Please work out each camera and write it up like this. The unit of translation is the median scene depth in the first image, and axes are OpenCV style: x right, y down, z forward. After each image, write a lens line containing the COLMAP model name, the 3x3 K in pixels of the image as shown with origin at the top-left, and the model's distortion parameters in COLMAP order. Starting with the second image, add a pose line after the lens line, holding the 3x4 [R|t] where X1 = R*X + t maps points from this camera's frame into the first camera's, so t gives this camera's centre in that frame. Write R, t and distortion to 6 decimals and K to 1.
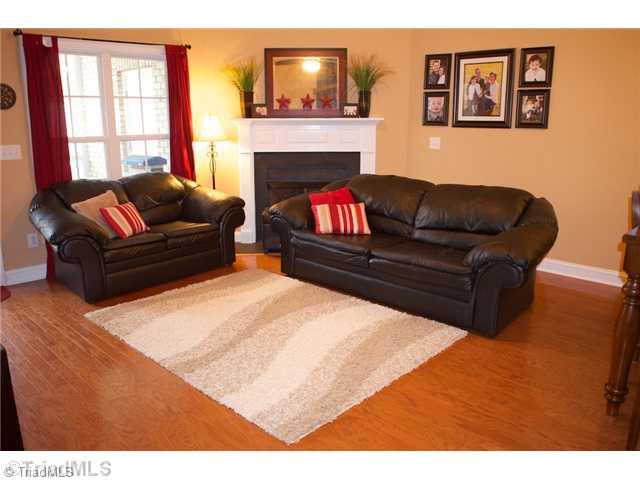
lens RADIAL K [[535.4, 0, 318.7], [0, 535.4, 241.6], [0, 0, 1]] dist [-0.036445, -0.007407]
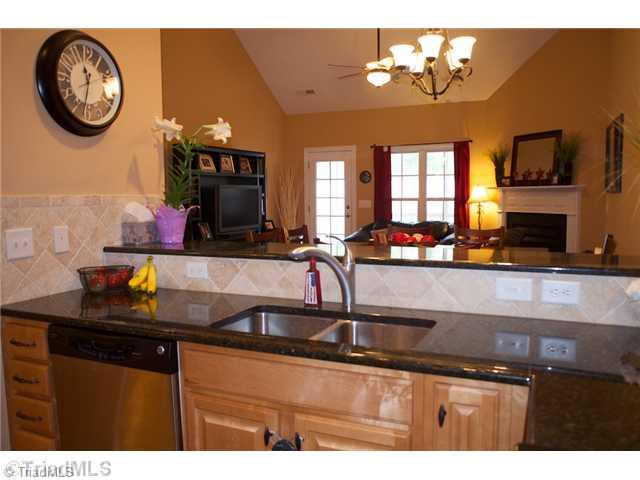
lens RADIAL K [[535.4, 0, 319.0], [0, 535.4, 239.5], [0, 0, 1]] dist [-0.036445, -0.007407]
pose [[0.357447, 0.080869, -0.930426, 1.226804], [-0.199721, 0.979816, 0.008434, -0.020138], [0.912329, 0.182811, 0.366383, 0.115166]]
